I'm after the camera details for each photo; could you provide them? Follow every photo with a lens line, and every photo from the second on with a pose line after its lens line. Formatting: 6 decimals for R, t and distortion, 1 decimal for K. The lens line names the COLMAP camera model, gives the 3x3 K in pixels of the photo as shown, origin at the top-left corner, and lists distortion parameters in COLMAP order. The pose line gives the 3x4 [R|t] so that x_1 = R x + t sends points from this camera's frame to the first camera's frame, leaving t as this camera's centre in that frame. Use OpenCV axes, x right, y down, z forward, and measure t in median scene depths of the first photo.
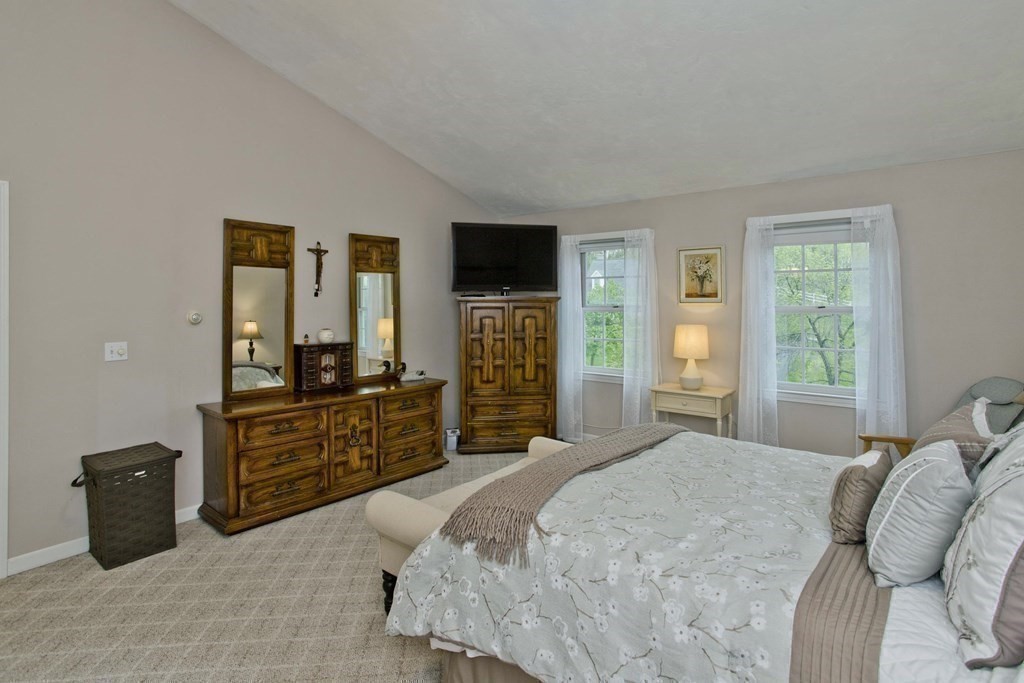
lens RADIAL K [[519.8, 0, 511.5], [0, 519.8, 301.6], [0, 0, 1]] dist [-0.020898, 0.000160]
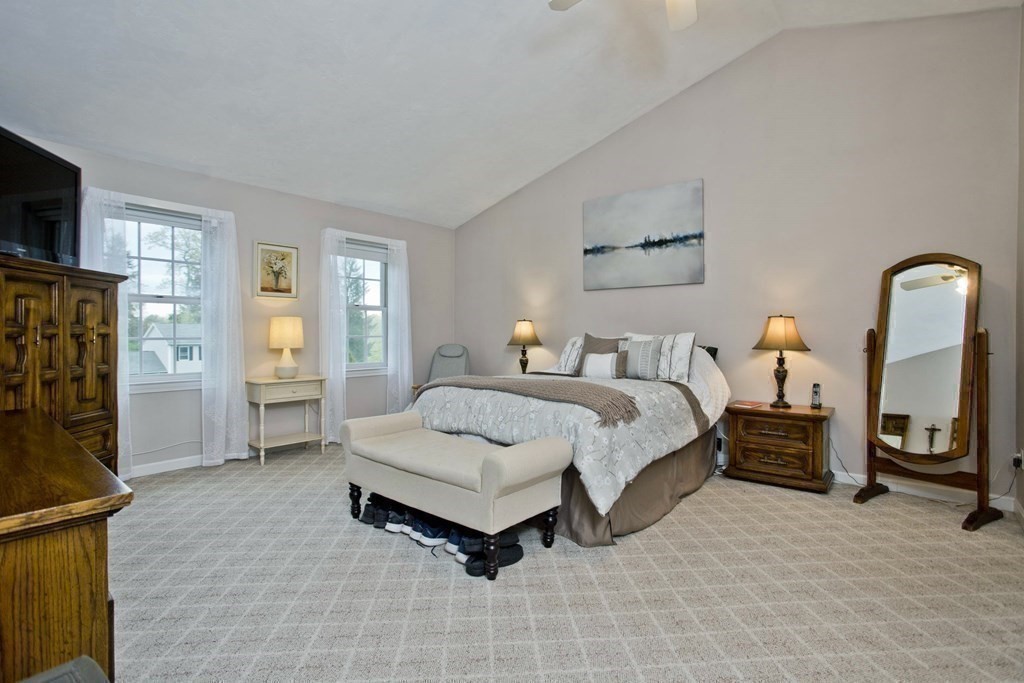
lens RADIAL K [[495.8, 0, 515.8], [0, 495.8, 338.4], [0, 0, 1]] dist [-0.053836, 0.034360]
pose [[0.000944, -0.008405, 0.999964, -0.635792], [0.000584, 0.999965, 0.008405, 0.078997], [-0.999999, 0.000576, 0.000949, 0.523275]]
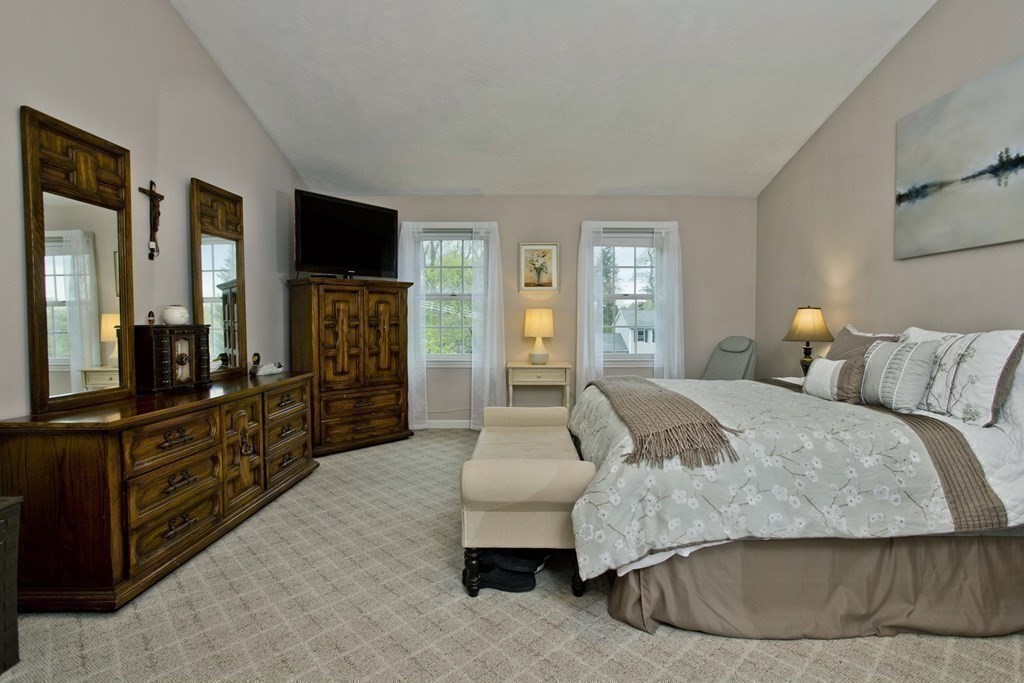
lens RADIAL K [[495.8, 0, 515.8], [0, 495.8, 338.4], [0, 0, 1]] dist [-0.053836, 0.034360]
pose [[0.773066, -0.024069, 0.633869, -0.391793], [-0.000841, 0.999240, 0.038969, 0.067030], [-0.634325, -0.030659, 0.772458, 0.166829]]
